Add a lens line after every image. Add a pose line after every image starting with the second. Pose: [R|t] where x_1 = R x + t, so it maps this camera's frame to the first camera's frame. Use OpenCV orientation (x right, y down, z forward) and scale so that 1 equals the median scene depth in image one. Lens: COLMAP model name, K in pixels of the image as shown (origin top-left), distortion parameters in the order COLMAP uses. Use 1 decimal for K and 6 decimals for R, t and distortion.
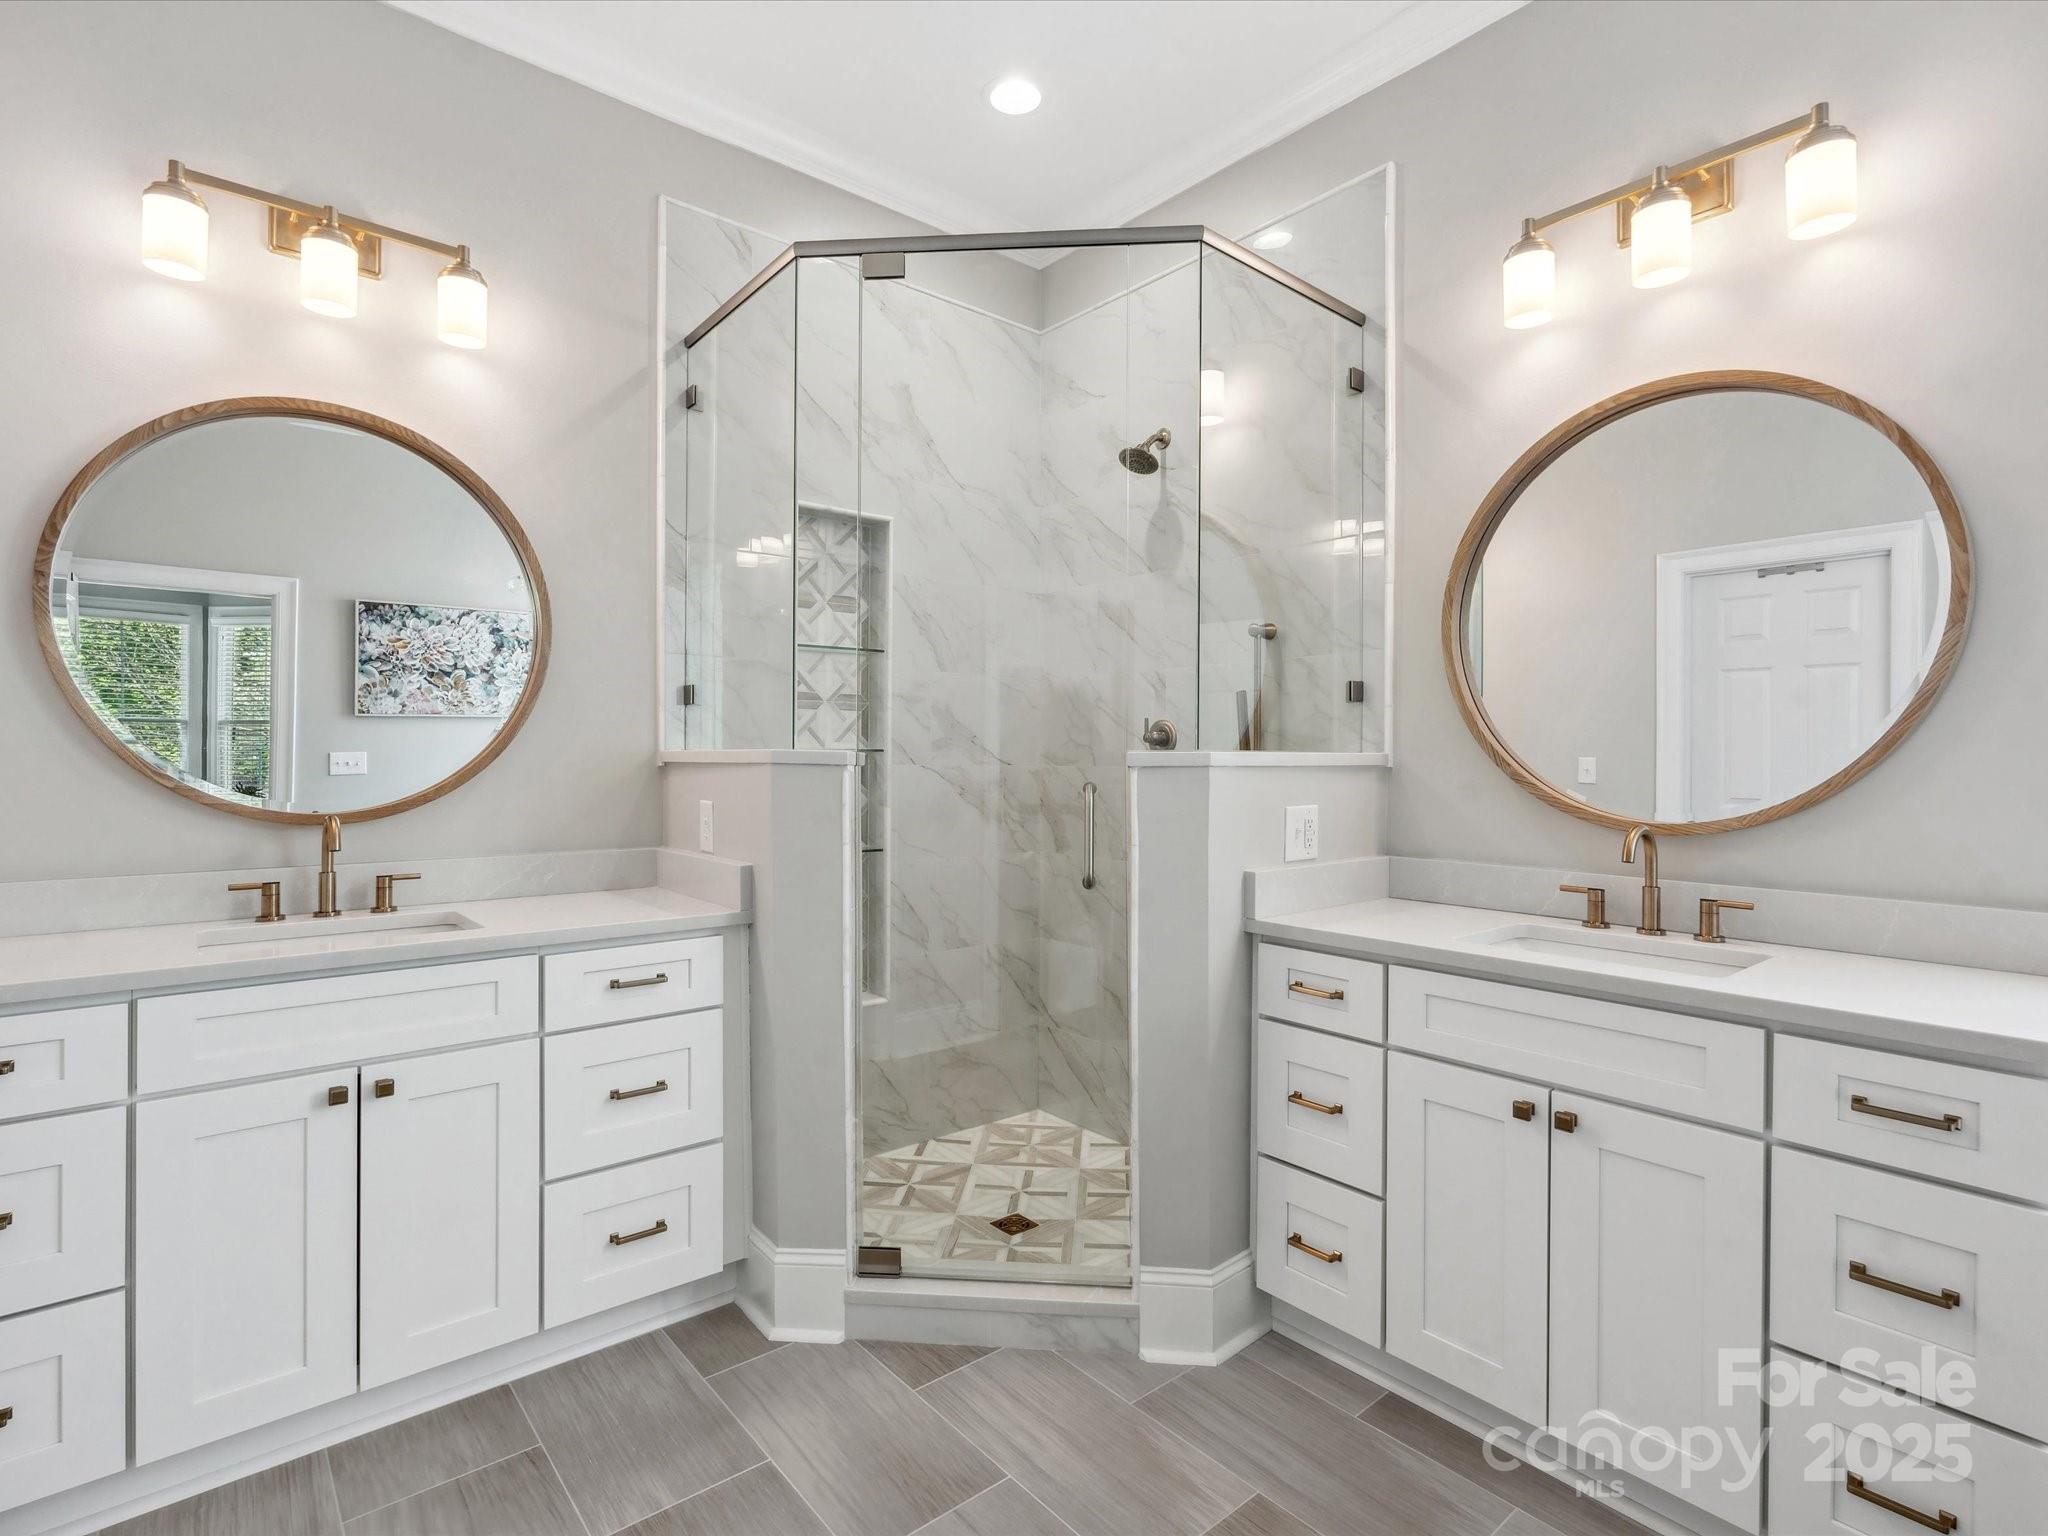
lens RADIAL K [[1016.3, 0, 1020.9], [0, 1016.3, 755.0], [0, 0, 1]] dist [-0.003981, 0.000443]
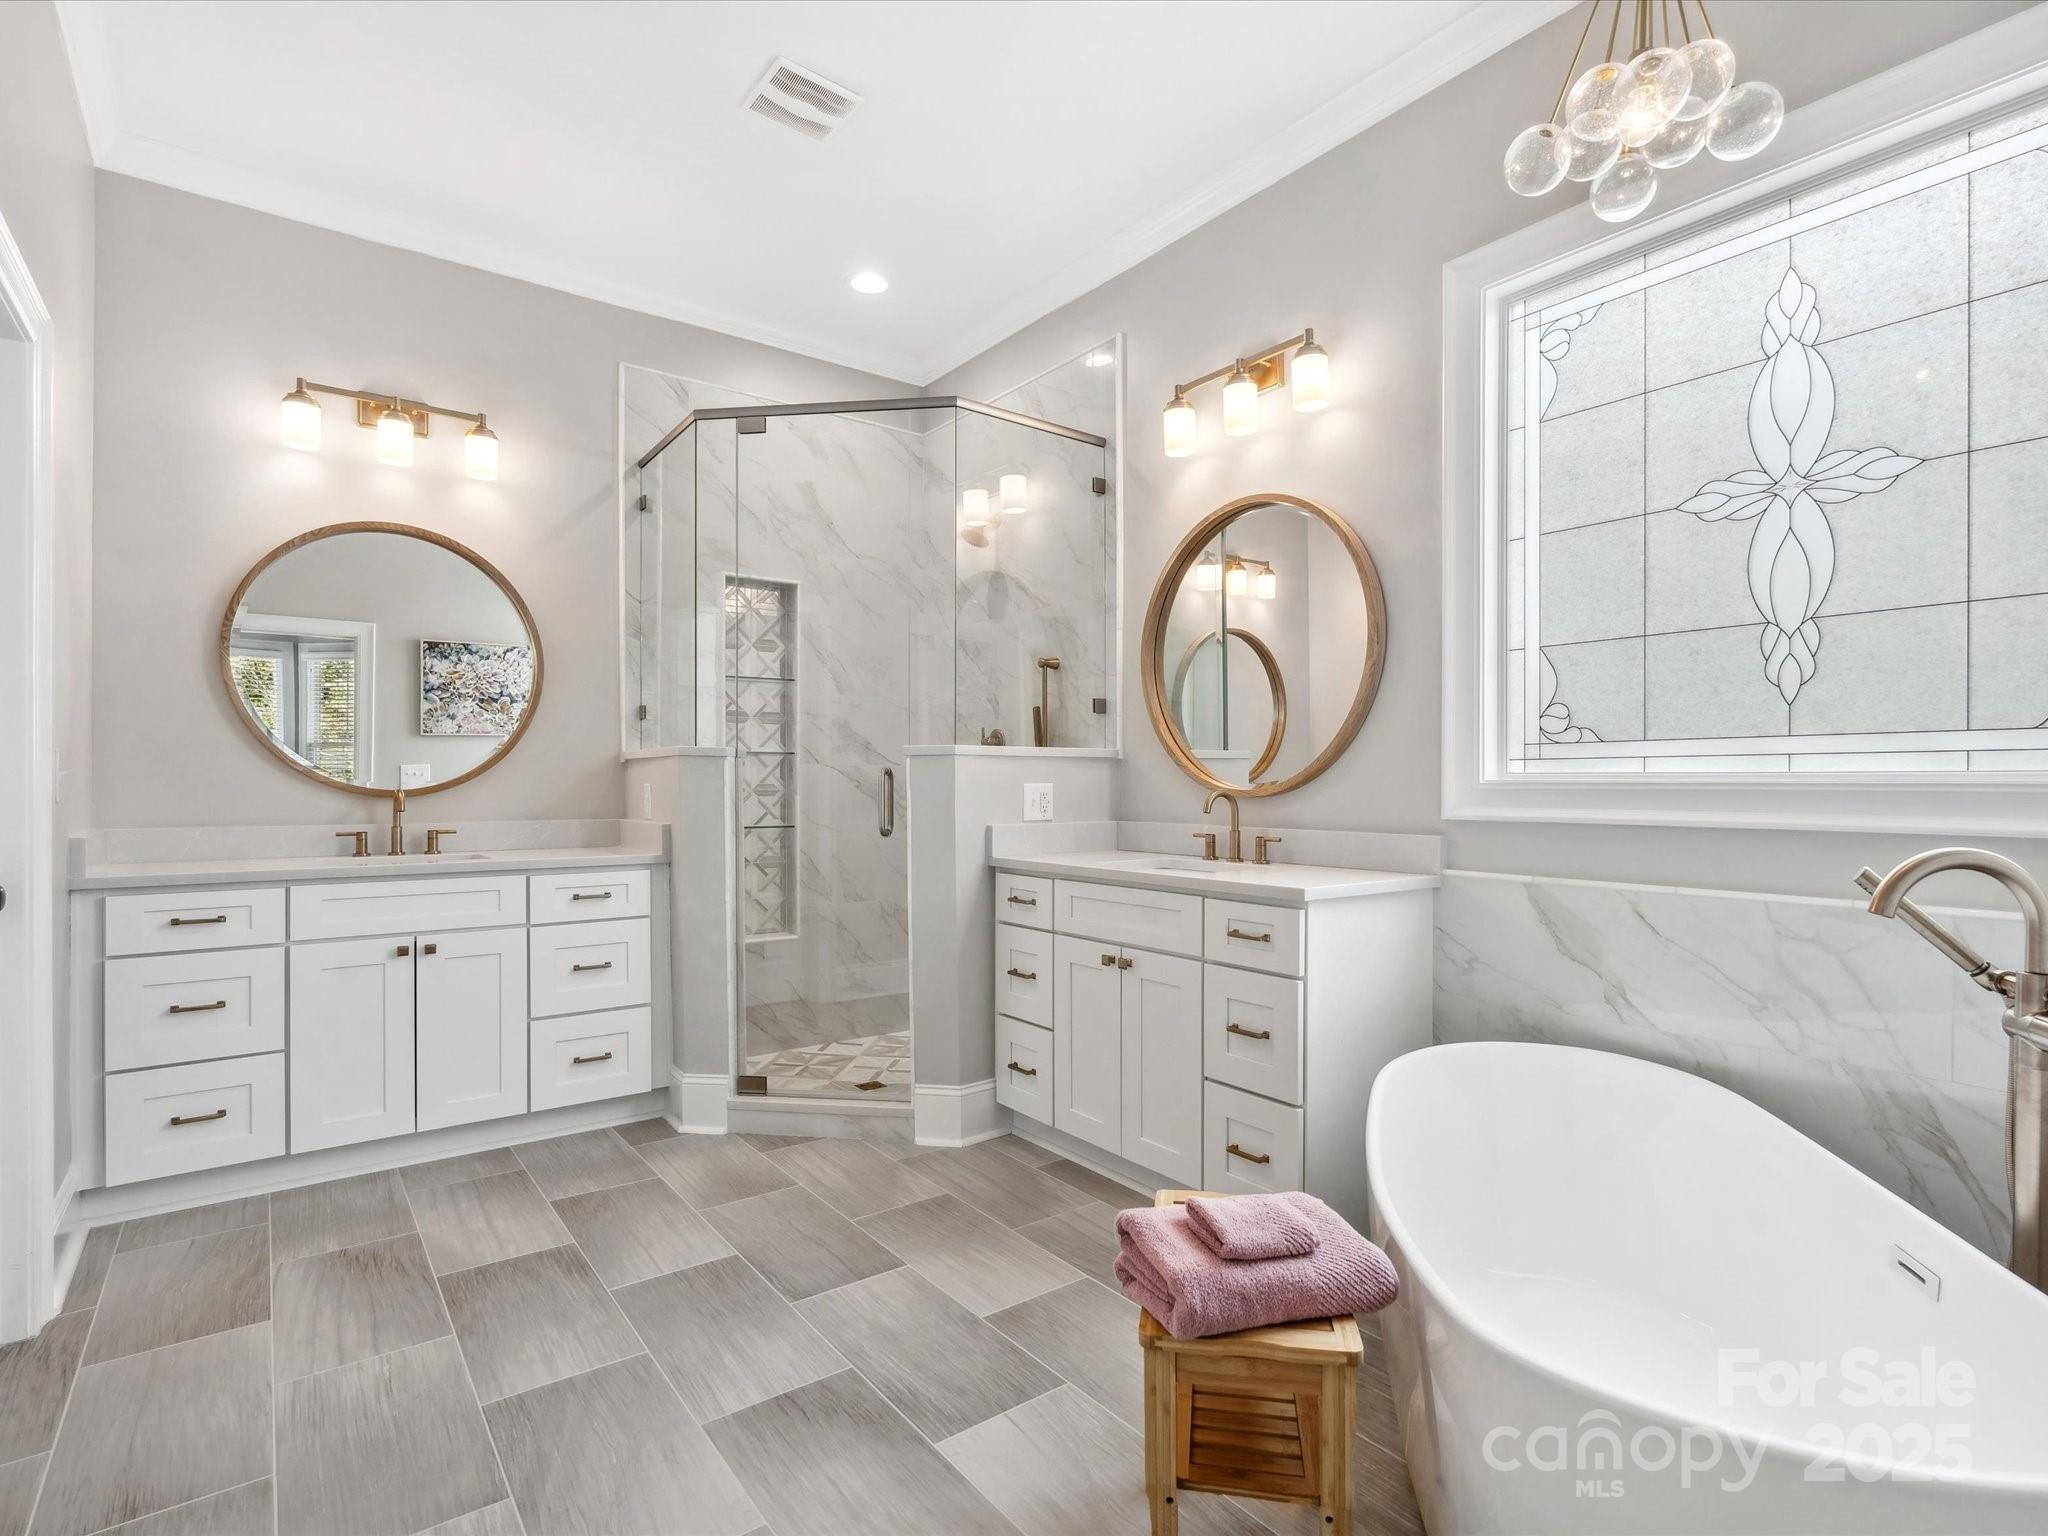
lens RADIAL K [[1016.3, 0, 1024.7], [0, 1016.3, 783.5], [0, 0, 1]] dist [-0.003981, 0.000443]
pose [[0.998810, -0.004164, -0.048586, 0.348626], [0.004384, 0.999981, 0.004431, 0.046221], [0.048566, -0.004639, 0.998809, -0.499238]]
